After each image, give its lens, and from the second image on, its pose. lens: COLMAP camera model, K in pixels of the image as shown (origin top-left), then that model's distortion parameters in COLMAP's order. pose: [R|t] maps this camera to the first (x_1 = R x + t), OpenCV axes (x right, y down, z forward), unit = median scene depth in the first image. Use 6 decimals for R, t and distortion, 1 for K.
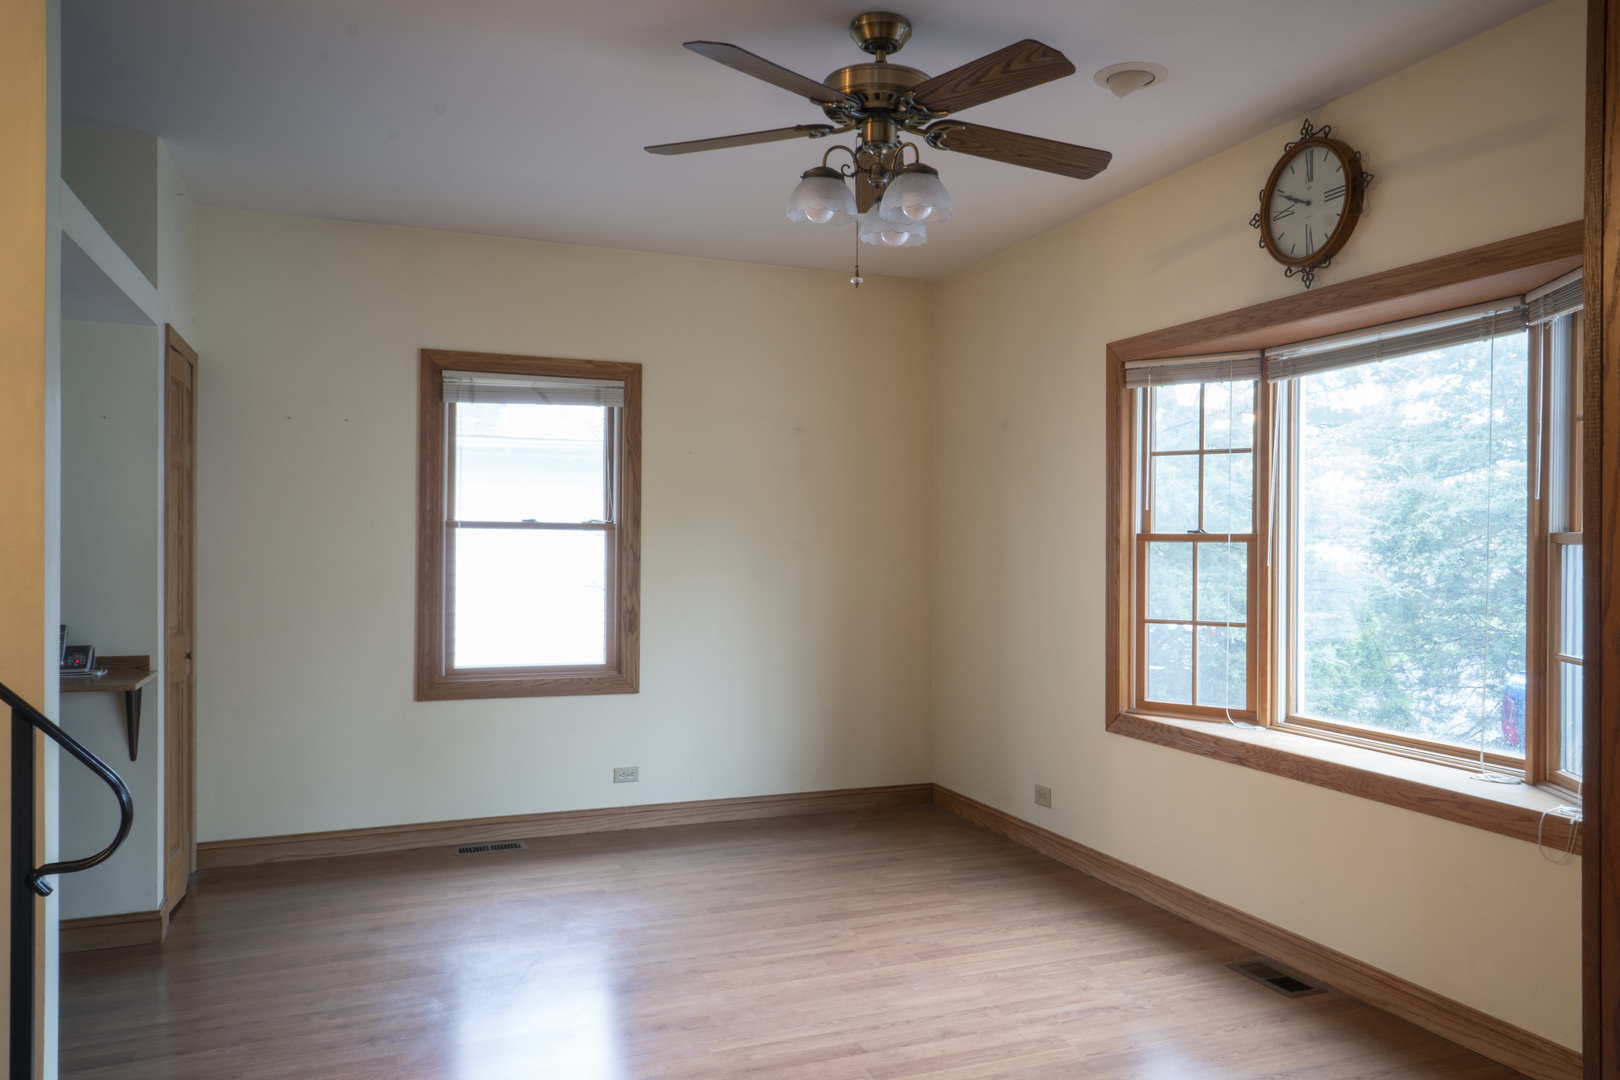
lens RADIAL K [[1067.0, 0, 825.7], [0, 1067.0, 538.1], [0, 0, 1]] dist [0.002302, 0.000860]
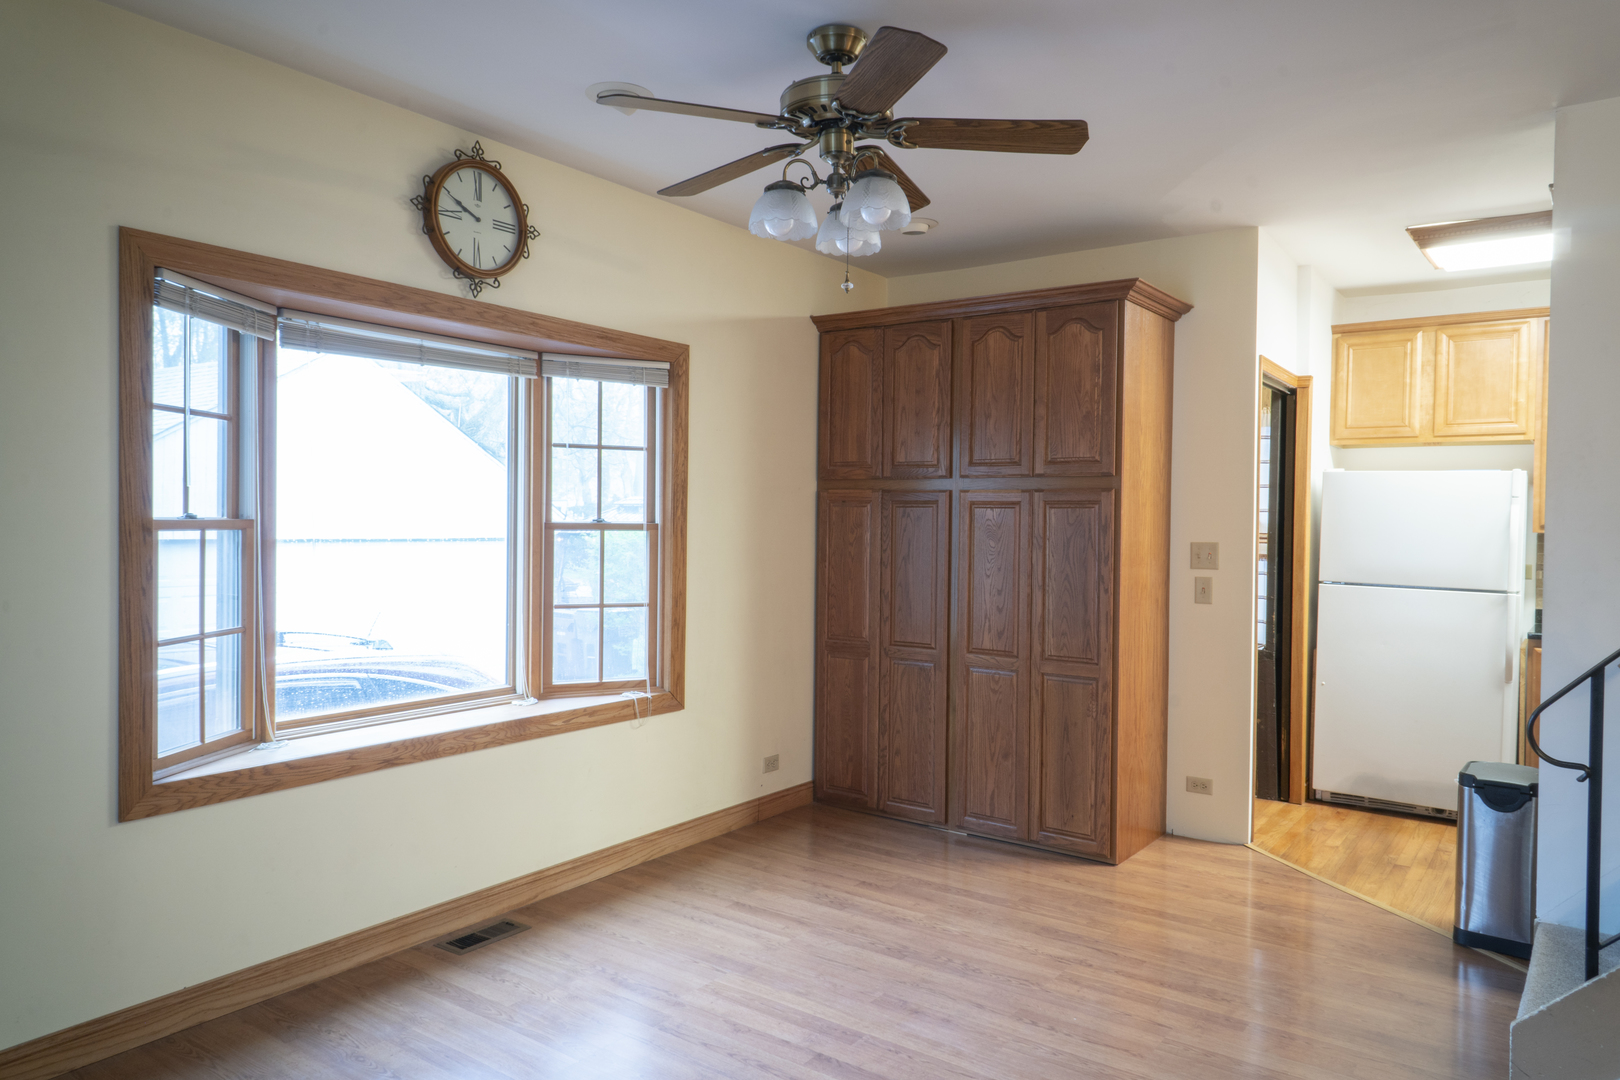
lens RADIAL K [[1067.0, 0, 825.7], [0, 1067.0, 538.1], [0, 0, 1]] dist [0.002302, 0.000860]
pose [[-0.514559, -0.011283, 0.857381, -0.668980], [-0.002991, 0.999931, 0.011365, -0.001572], [-0.857450, 0.003284, -0.514557, 1.255576]]
